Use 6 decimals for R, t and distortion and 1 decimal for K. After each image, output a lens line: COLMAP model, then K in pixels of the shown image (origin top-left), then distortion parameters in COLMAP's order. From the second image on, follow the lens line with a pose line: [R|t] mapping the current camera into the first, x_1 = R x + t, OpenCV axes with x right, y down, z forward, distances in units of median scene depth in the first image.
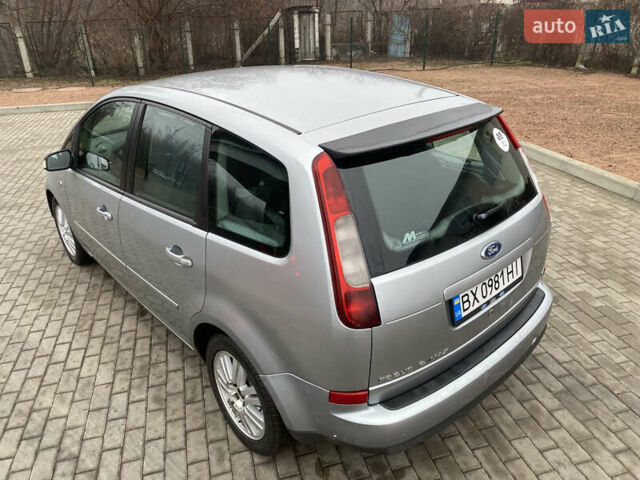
lens RADIAL K [[493.4, 0, 320.0], [0, 493.4, 240.0], [0, 0, 1]] dist [0.013073, -0.000829]
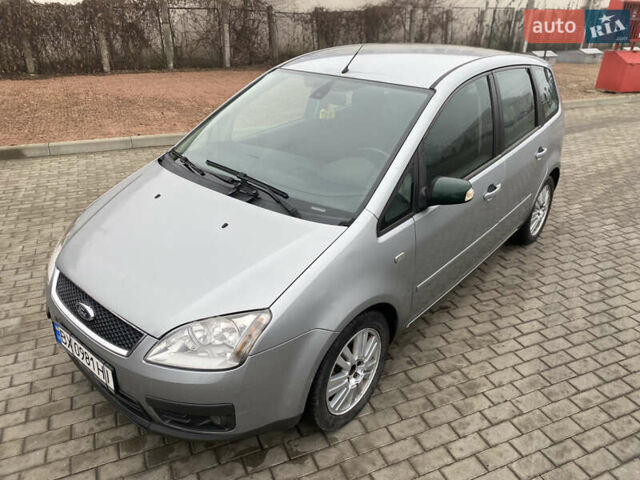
lens RADIAL K [[493.4, 0, 320.0], [0, 493.4, 240.0], [0, 0, 1]] dist [0.013073, -0.000829]
pose [[-0.156061, -0.411357, 0.898014, -1.504559], [0.417023, 0.796712, 0.437426, -0.639043], [-0.895397, 0.442758, 0.047210, 1.481326]]
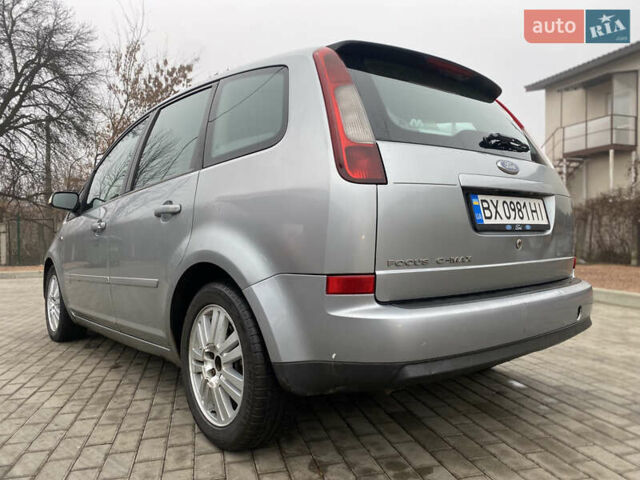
lens RADIAL K [[492.5, 0, 325.2], [0, 492.5, 237.9], [0, 0, 1]] dist [0.019633, -0.008099]
pose [[0.999702, 0.014599, -0.019547, 0.021672], [-0.021621, 0.901325, -0.432603, 0.413687], [0.011302, 0.432896, 0.901373, 0.175722]]
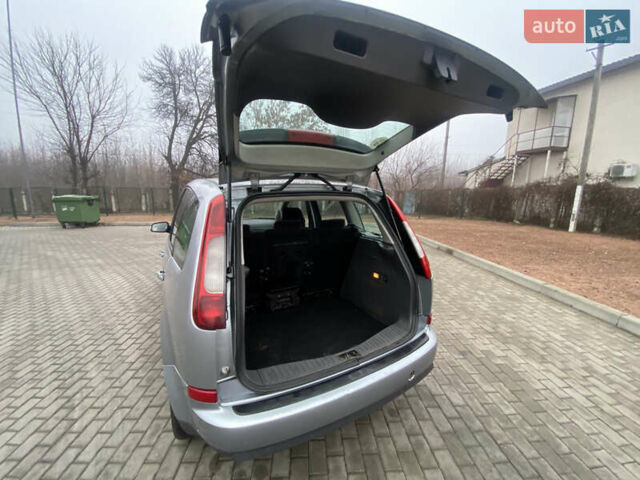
lens RADIAL K [[261.9, 0, 320.5], [0, 261.9, 241.1], [0, 0, 1]] dist [0.016775, -0.020195]
pose [[0.977779, 0.070666, -0.197369, 0.293650], [-0.118487, 0.962960, -0.242217, 0.063228], [0.172942, 0.260220, 0.949935, 0.263665]]
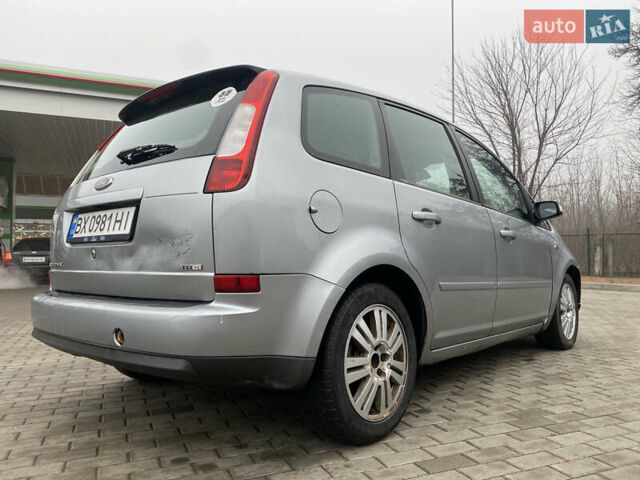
lens RADIAL K [[493.4, 0, 320.0], [0, 493.4, 240.0], [0, 0, 1]] dist [0.013073, -0.000829]
pose [[0.138990, -0.008468, -0.990258, 1.058338], [-0.431243, 0.899653, -0.068222, 0.002244], [0.891466, 0.436524, 0.121391, 1.006095]]
